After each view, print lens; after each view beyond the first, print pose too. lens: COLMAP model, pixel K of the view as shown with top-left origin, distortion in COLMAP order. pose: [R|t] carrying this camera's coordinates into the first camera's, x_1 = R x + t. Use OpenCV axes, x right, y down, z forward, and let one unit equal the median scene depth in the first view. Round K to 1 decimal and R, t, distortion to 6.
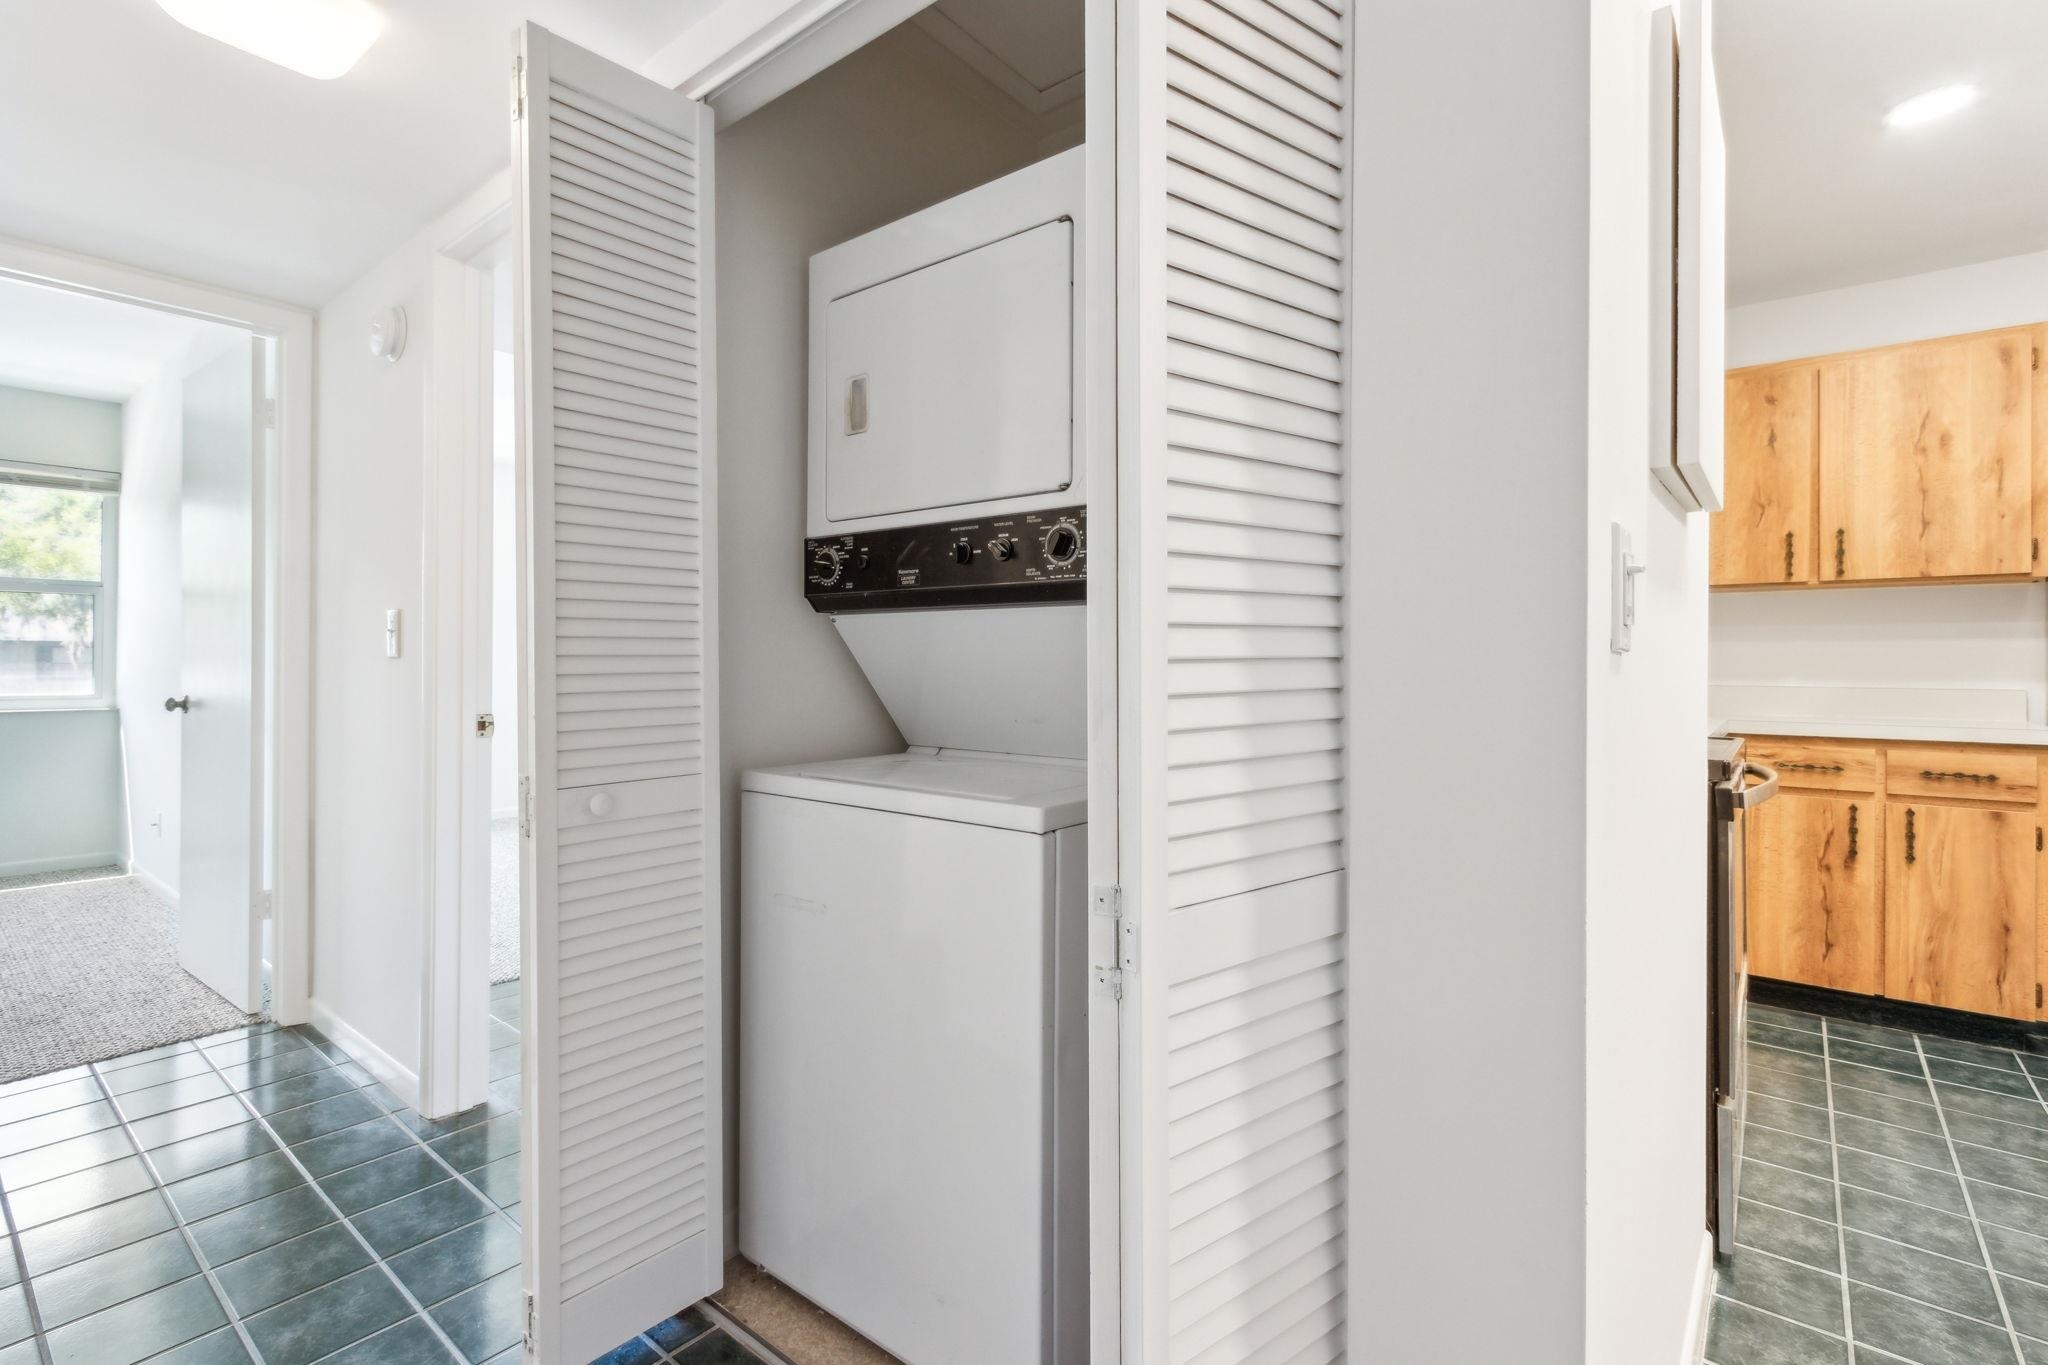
lens RADIAL K [[947.6, 0, 1025.3], [0, 947.6, 663.7], [0, 0, 1]] dist [0.002132, -0.000521]
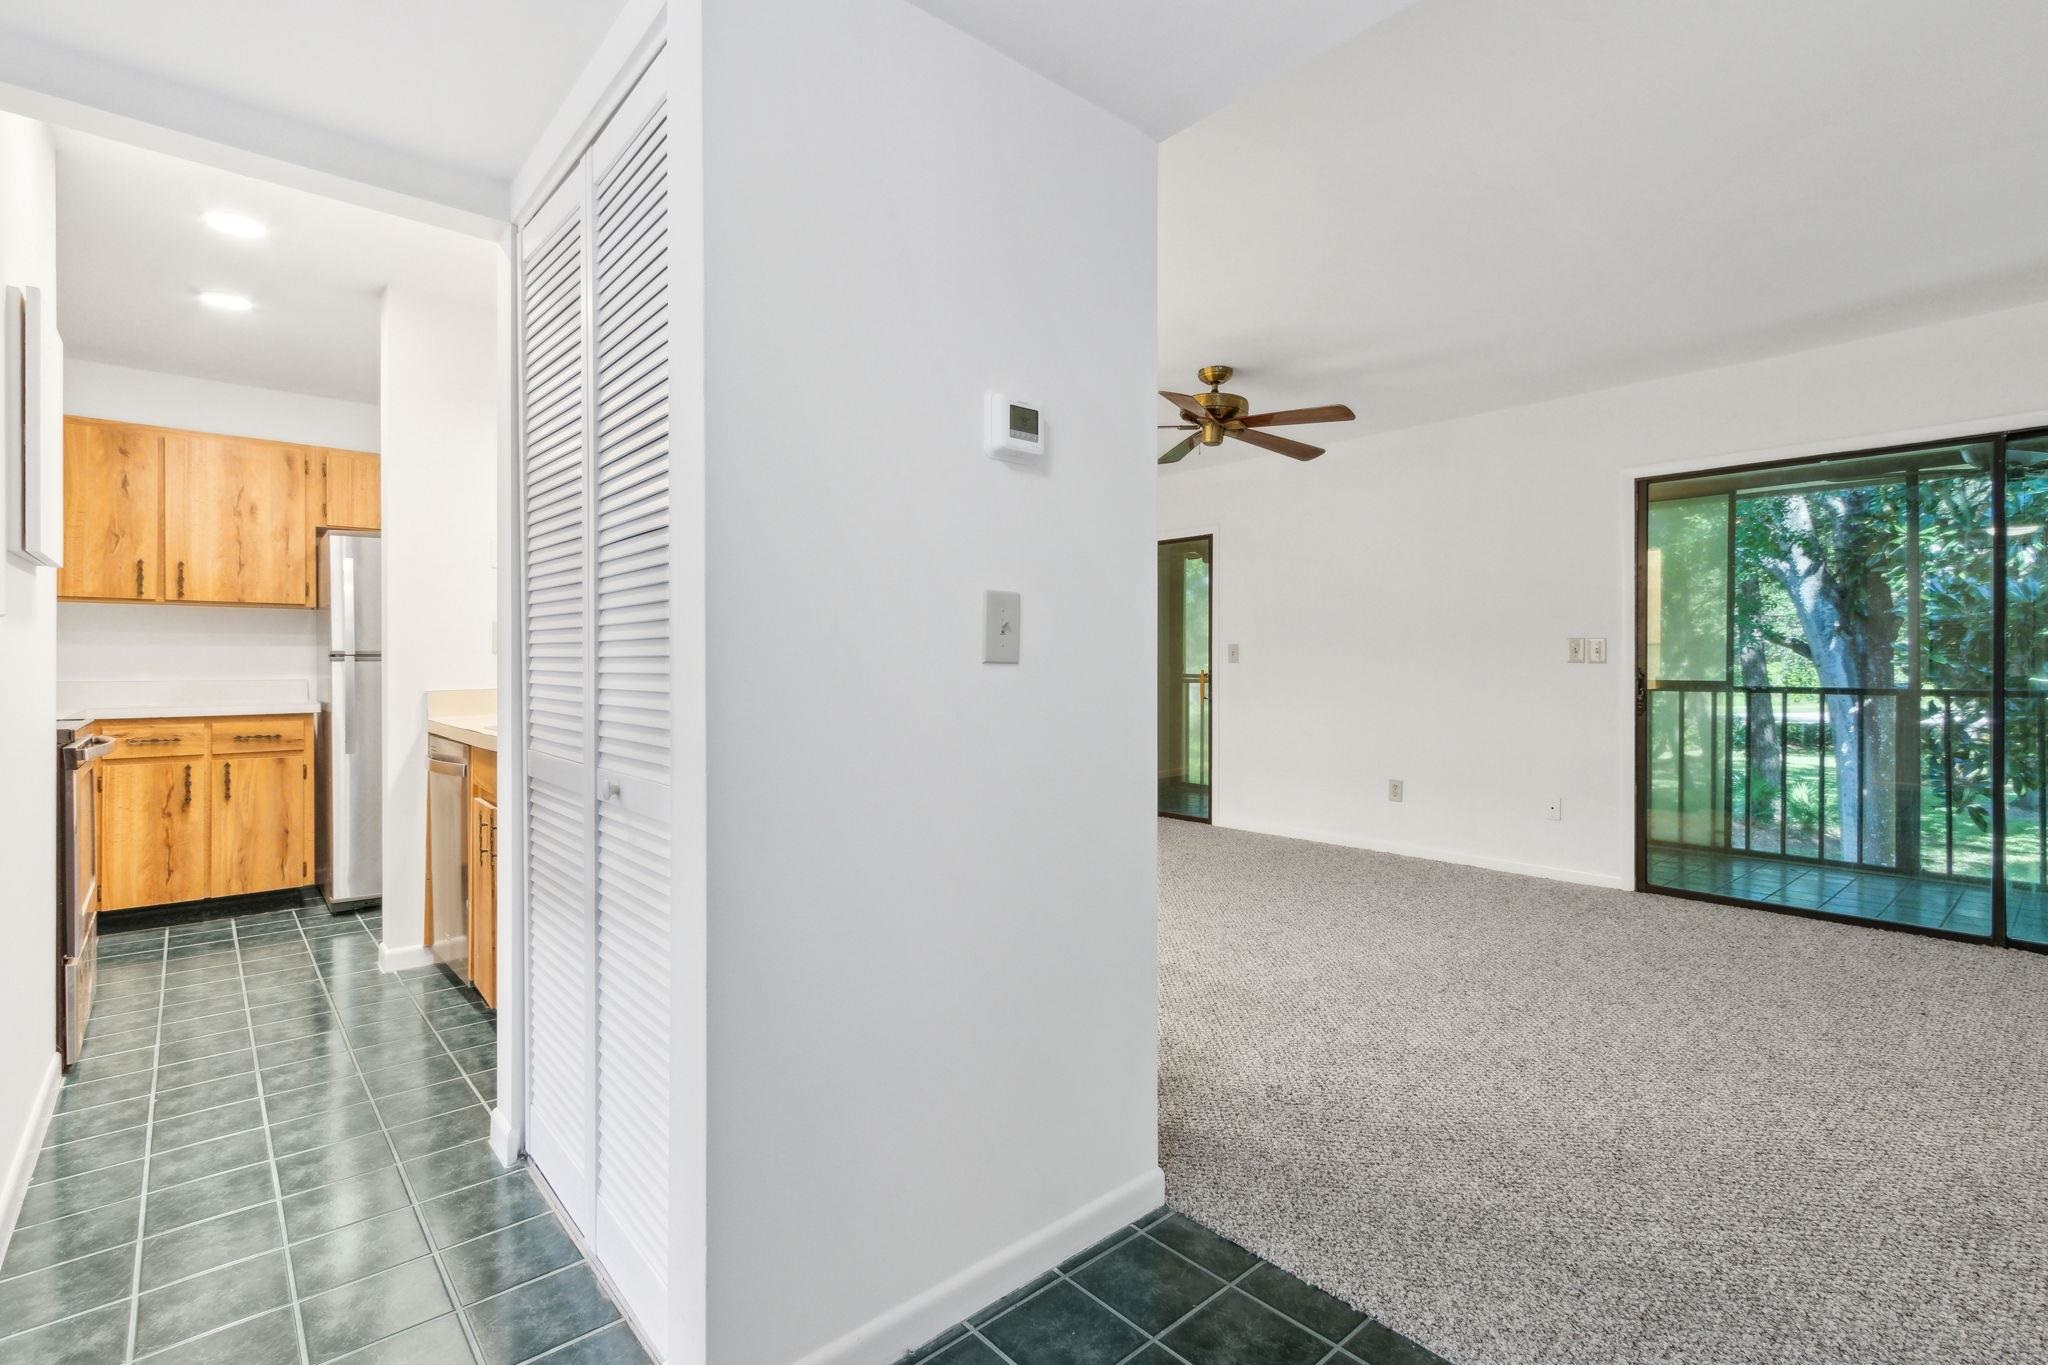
lens RADIAL K [[947.6, 0, 1025.3], [0, 947.6, 663.7], [0, 0, 1]] dist [0.002132, -0.000521]
pose [[0.166070, -0.003474, 0.986108, -0.283388], [0.002593, 0.999992, 0.003086, 0.000307], [-0.986111, 0.002044, 0.166077, -0.428235]]
